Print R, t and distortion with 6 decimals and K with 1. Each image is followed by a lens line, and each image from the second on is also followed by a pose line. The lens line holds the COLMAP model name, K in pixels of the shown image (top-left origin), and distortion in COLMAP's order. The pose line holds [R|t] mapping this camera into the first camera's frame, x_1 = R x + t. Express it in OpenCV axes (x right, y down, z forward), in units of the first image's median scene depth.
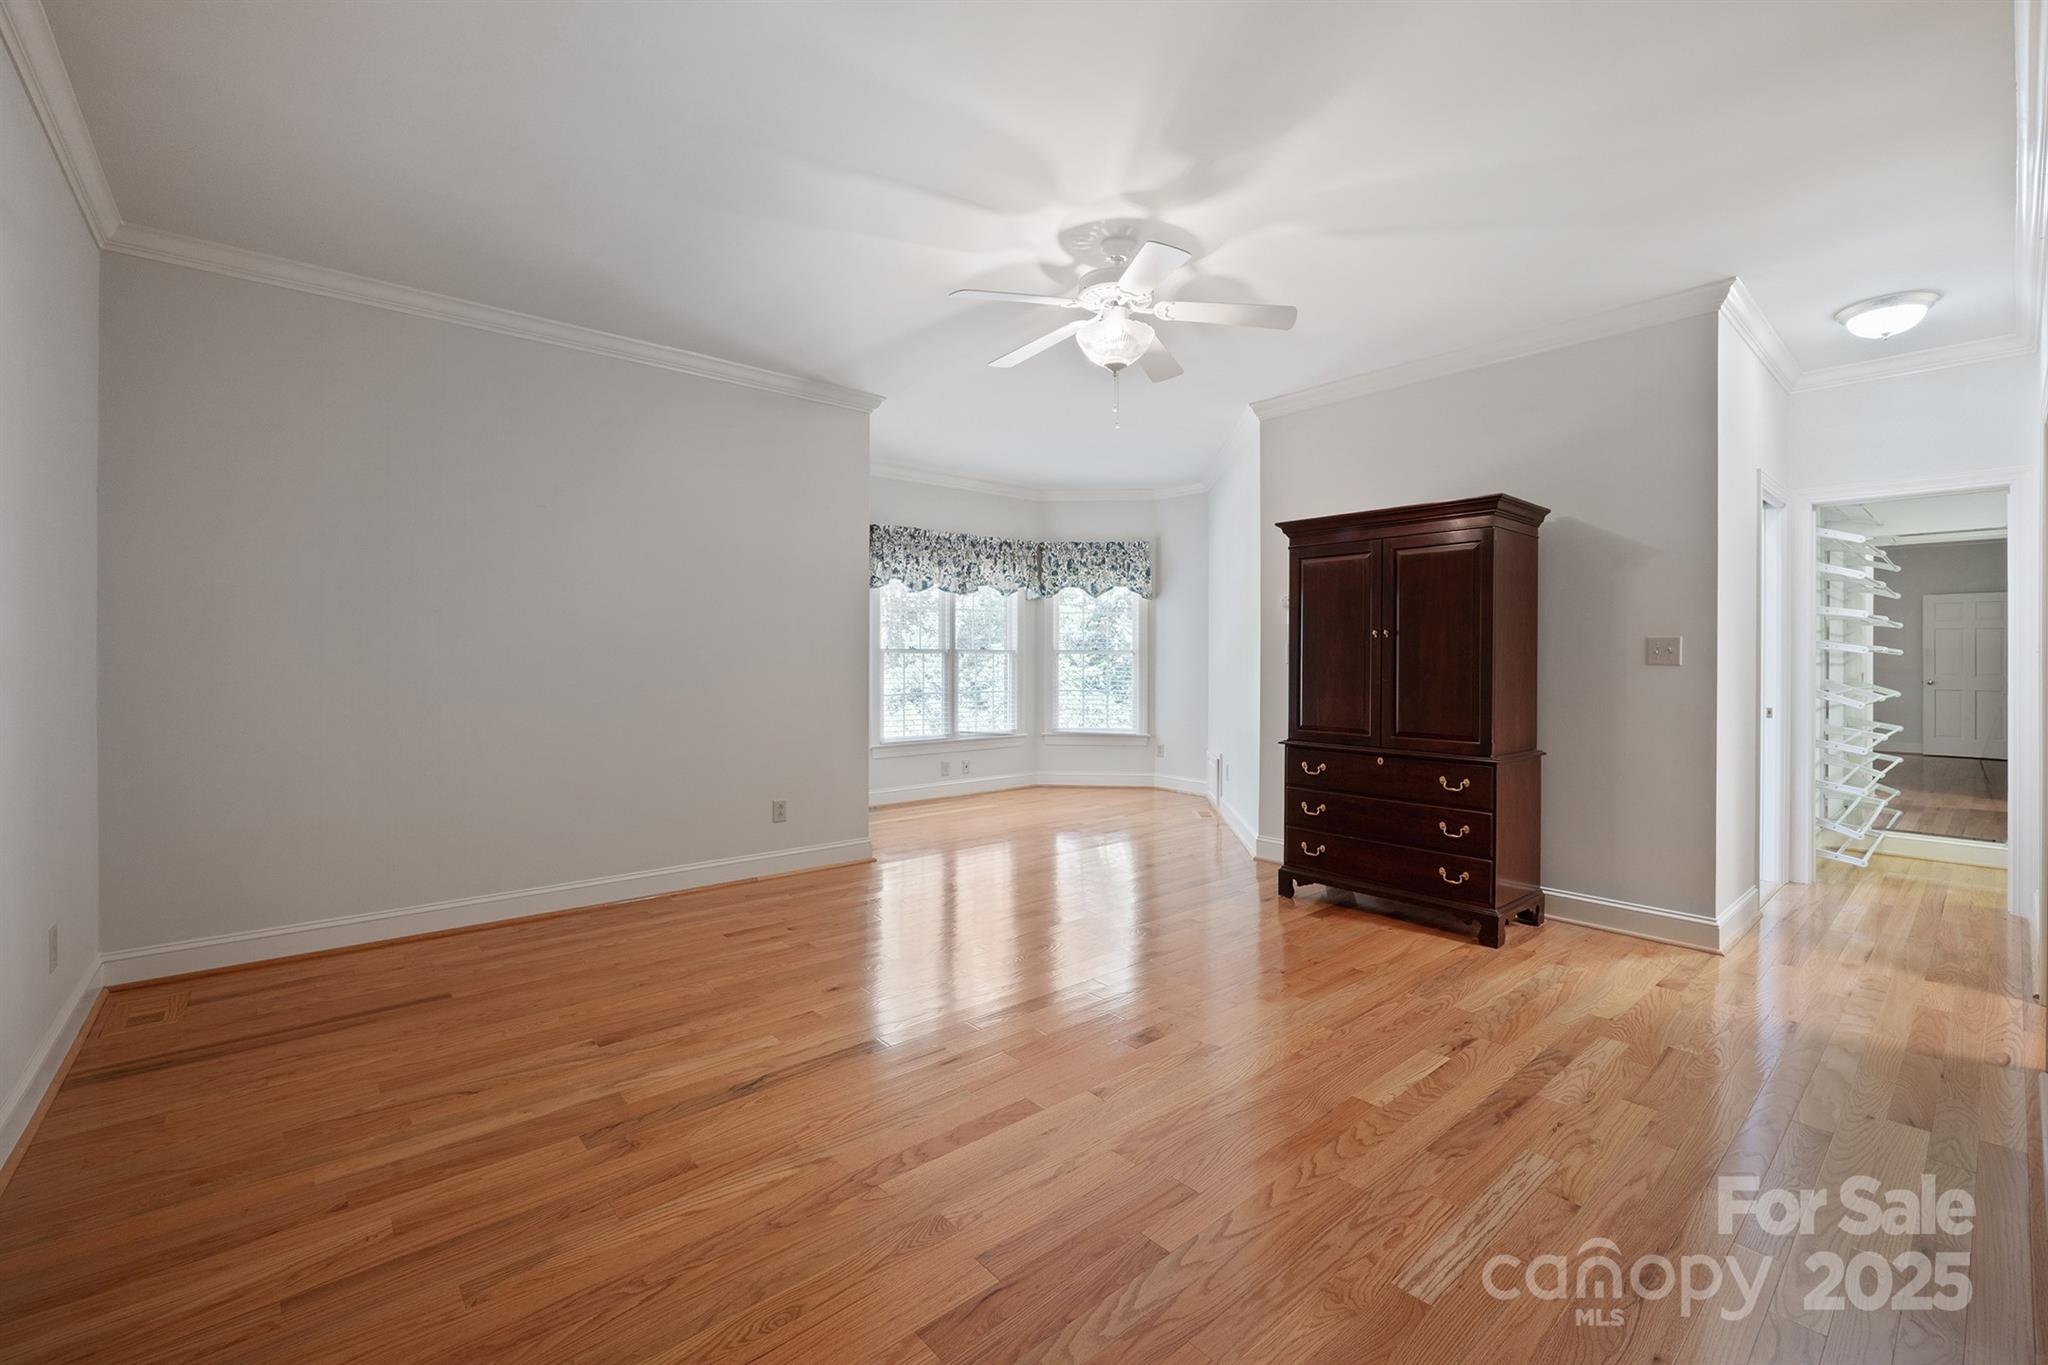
lens RADIAL K [[856.1, 0, 1027.2], [0, 856.1, 664.7], [0, 0, 1]] dist [-0.008277, -0.000421]
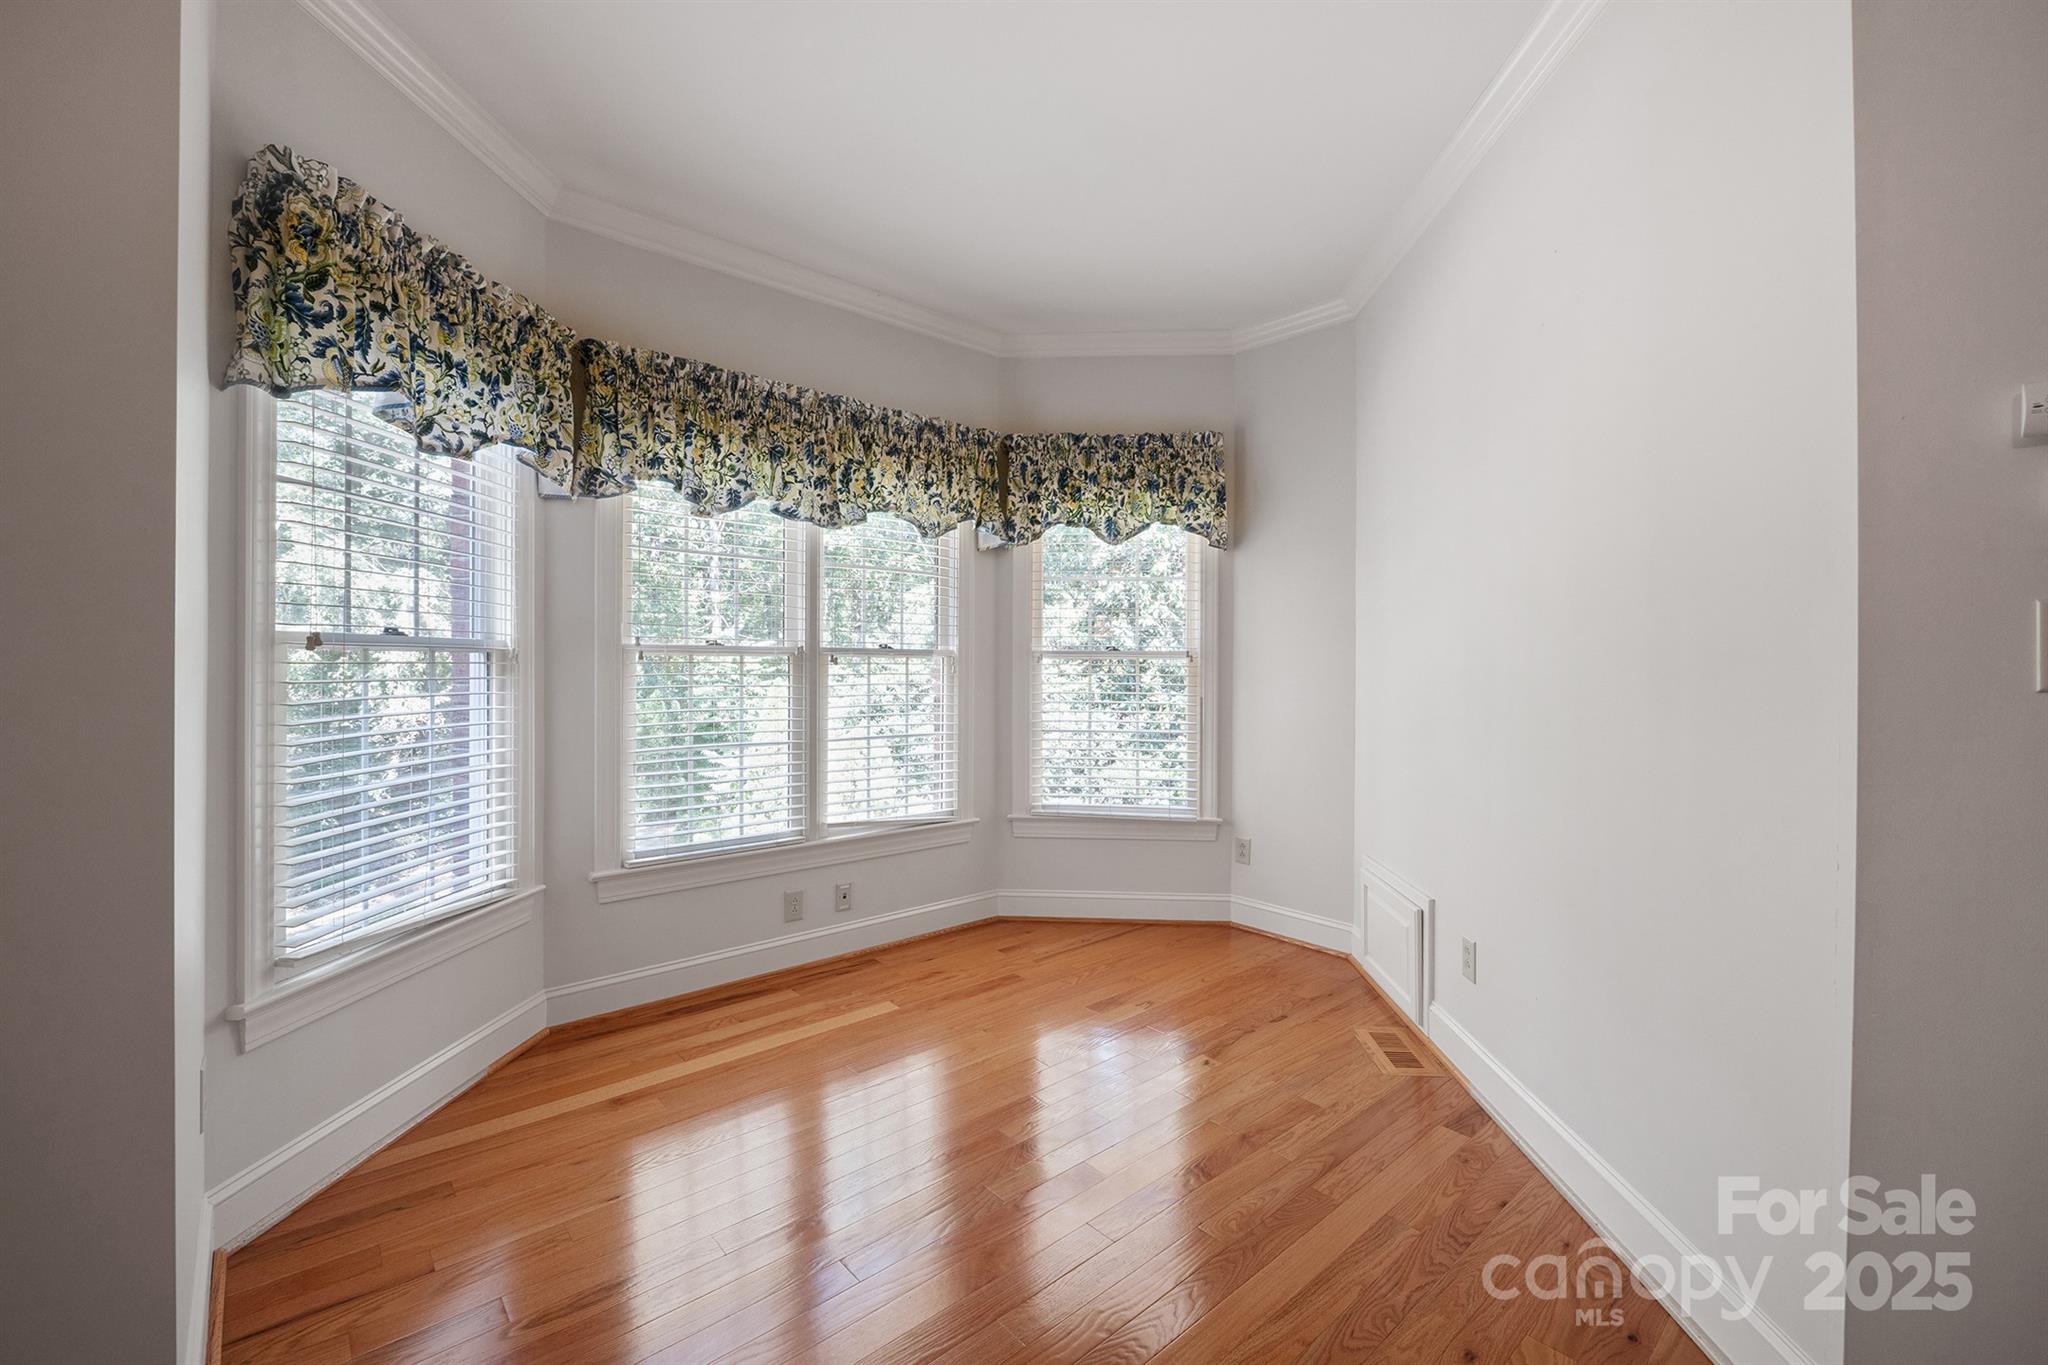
lens RADIAL K [[856.1, 0, 1021.9], [0, 856.1, 667.0], [0, 0, 1]] dist [-0.008277, -0.000421]
pose [[0.999951, 0.002017, 0.009666, 0.021874], [-0.001942, 0.999968, -0.007795, -0.003964], [-0.009682, 0.007775, 0.999923, 0.529333]]
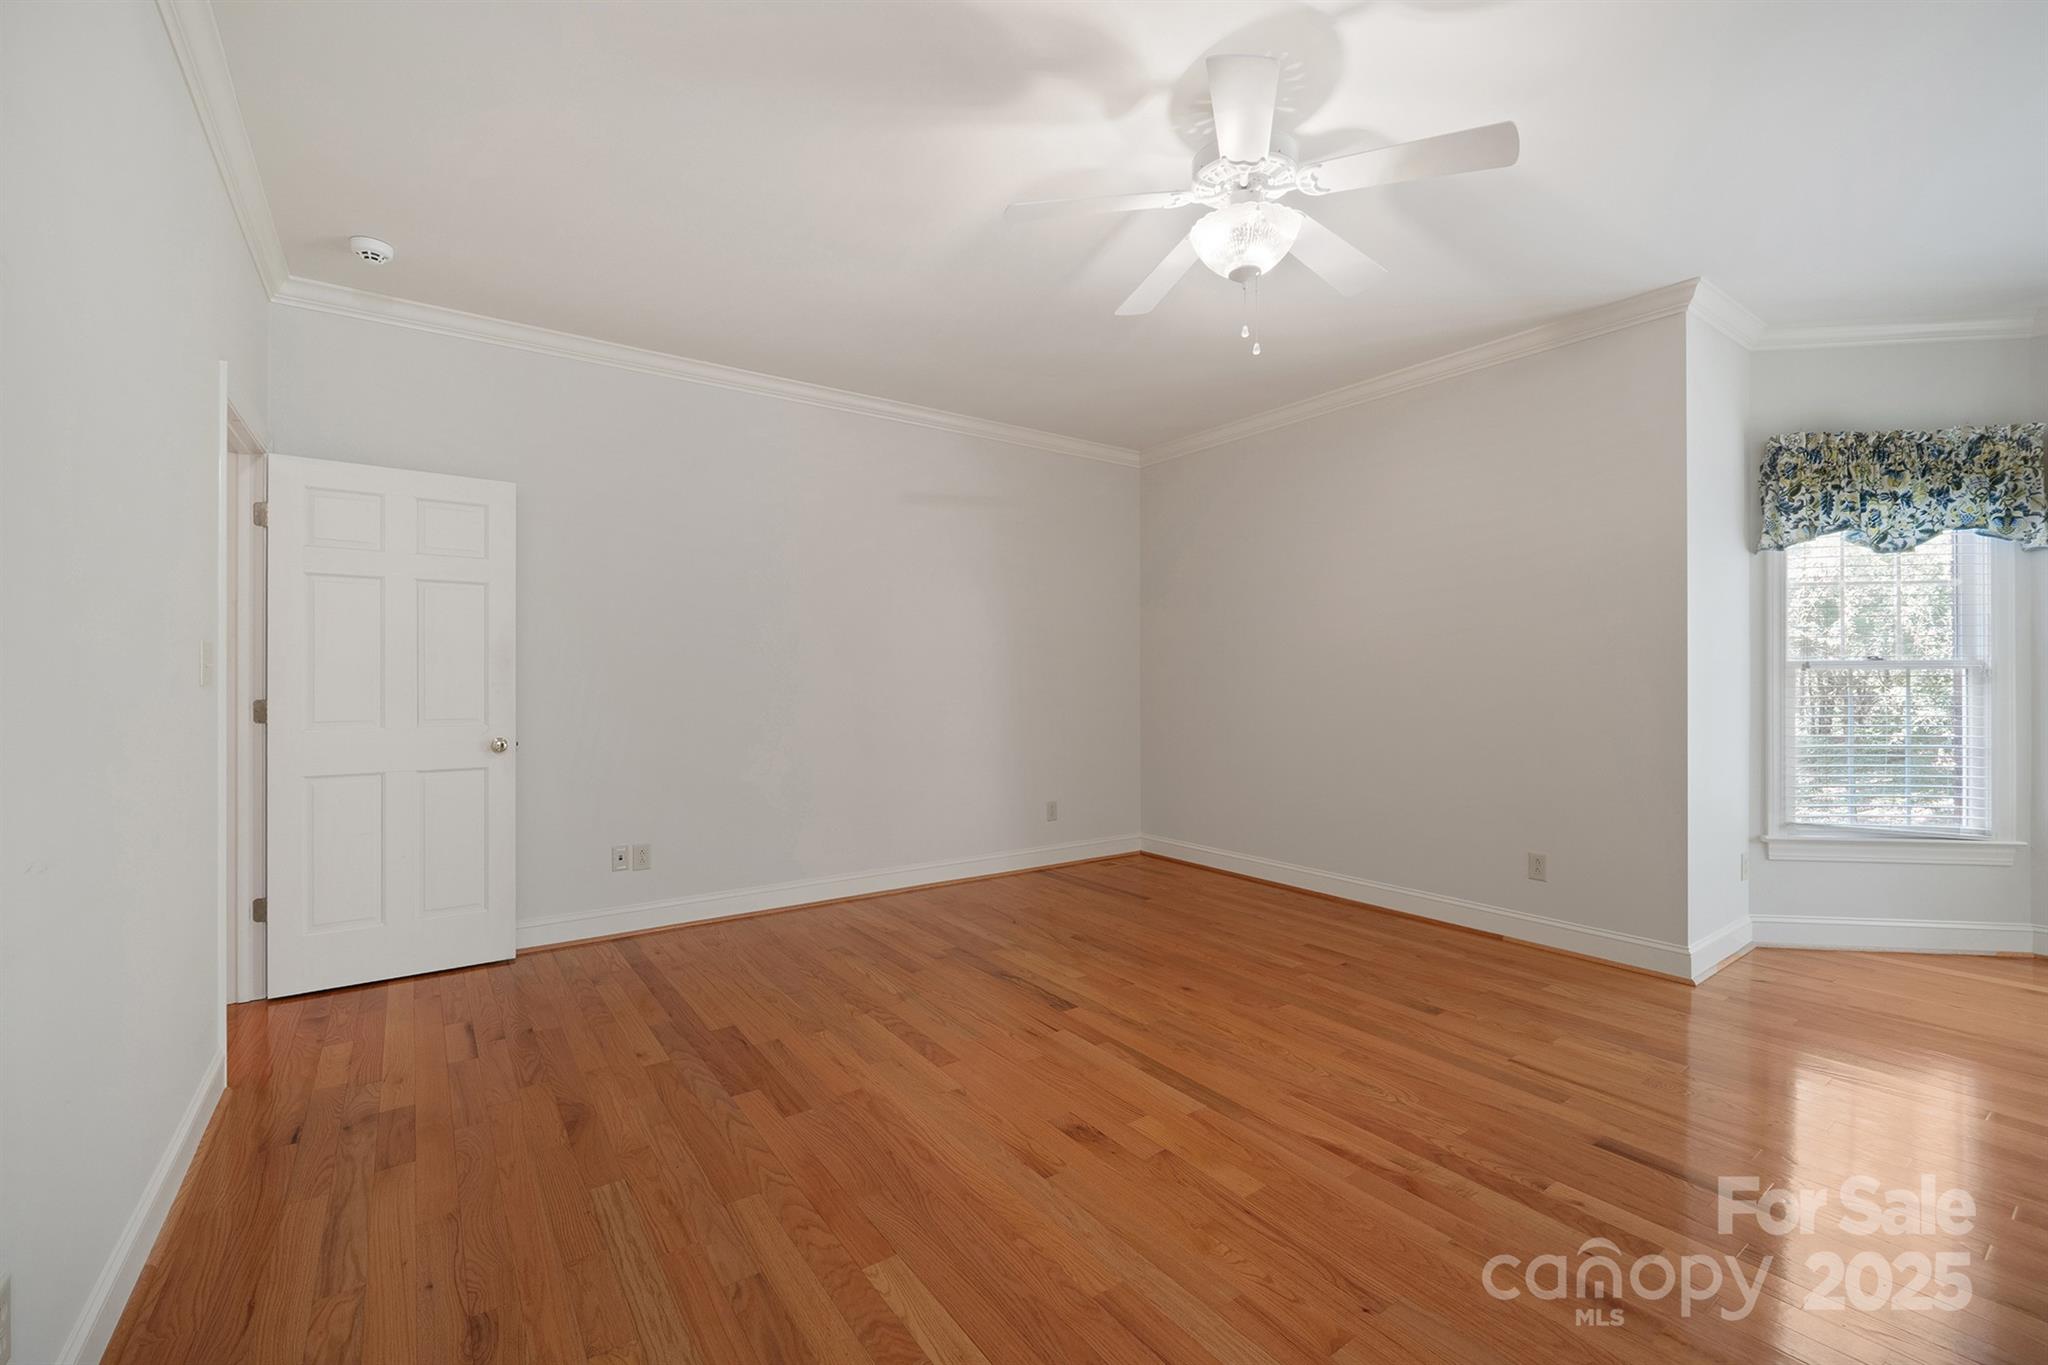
lens RADIAL K [[856.1, 0, 1025.0], [0, 856.1, 681.8], [0, 0, 1]] dist [-0.008277, -0.000421]
pose [[-0.091030, 0.000147, -0.995848, 0.354438], [-0.006782, 0.999977, 0.000768, -0.000994], [0.995825, 0.006824, -0.091027, 0.371551]]
